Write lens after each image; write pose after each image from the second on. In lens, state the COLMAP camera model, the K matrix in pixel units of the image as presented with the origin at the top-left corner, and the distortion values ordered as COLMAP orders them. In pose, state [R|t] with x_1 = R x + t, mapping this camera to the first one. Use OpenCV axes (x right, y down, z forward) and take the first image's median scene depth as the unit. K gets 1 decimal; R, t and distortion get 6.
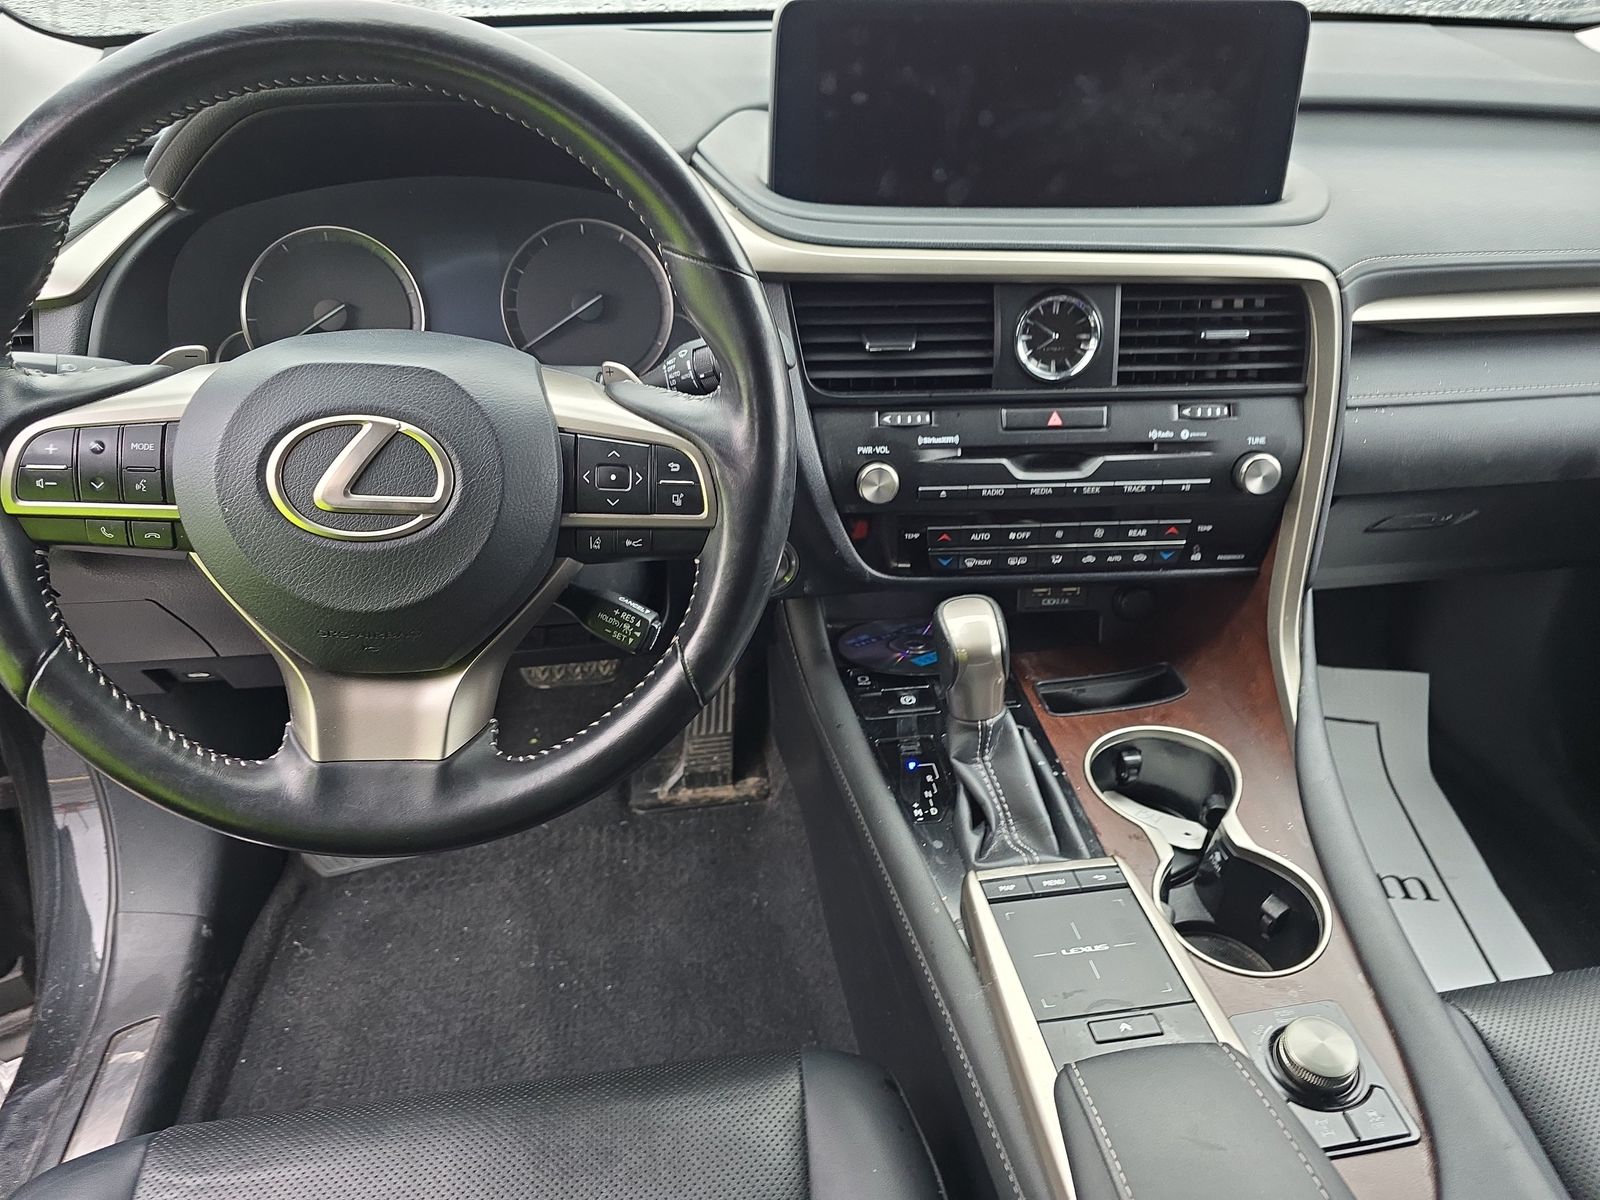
lens RADIAL K [[1092.5, 0, 800.0], [0, 1092.5, 600.0], [0, 0, 1]] dist [0.064063, -0.086742]
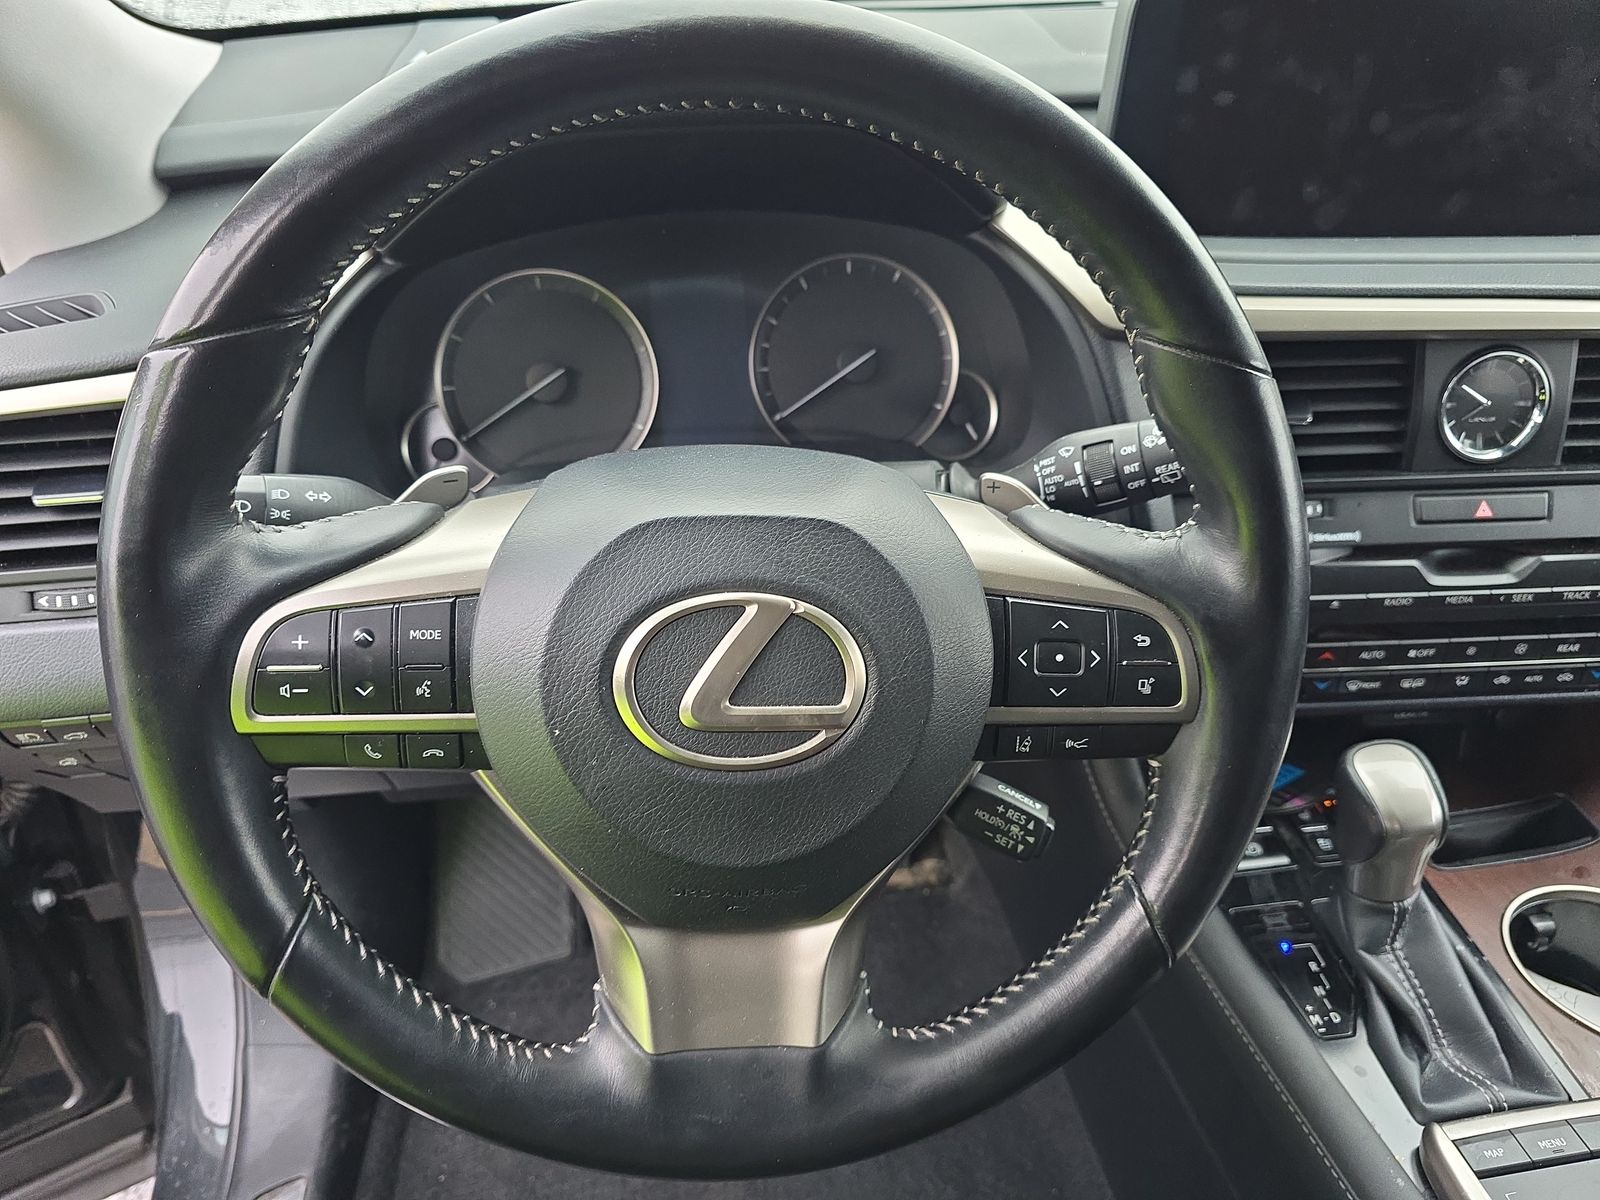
lens RADIAL K [[1105.6, 0, 800.0], [0, 1105.6, 600.0], [0, 0, 1]] dist [0.040766, -0.069556]
pose [[0.999754, -0.006806, -0.021111, -0.235314], [0.007222, 0.999781, 0.019661, -0.119947], [0.020973, -0.019809, 0.999584, 0.203826]]
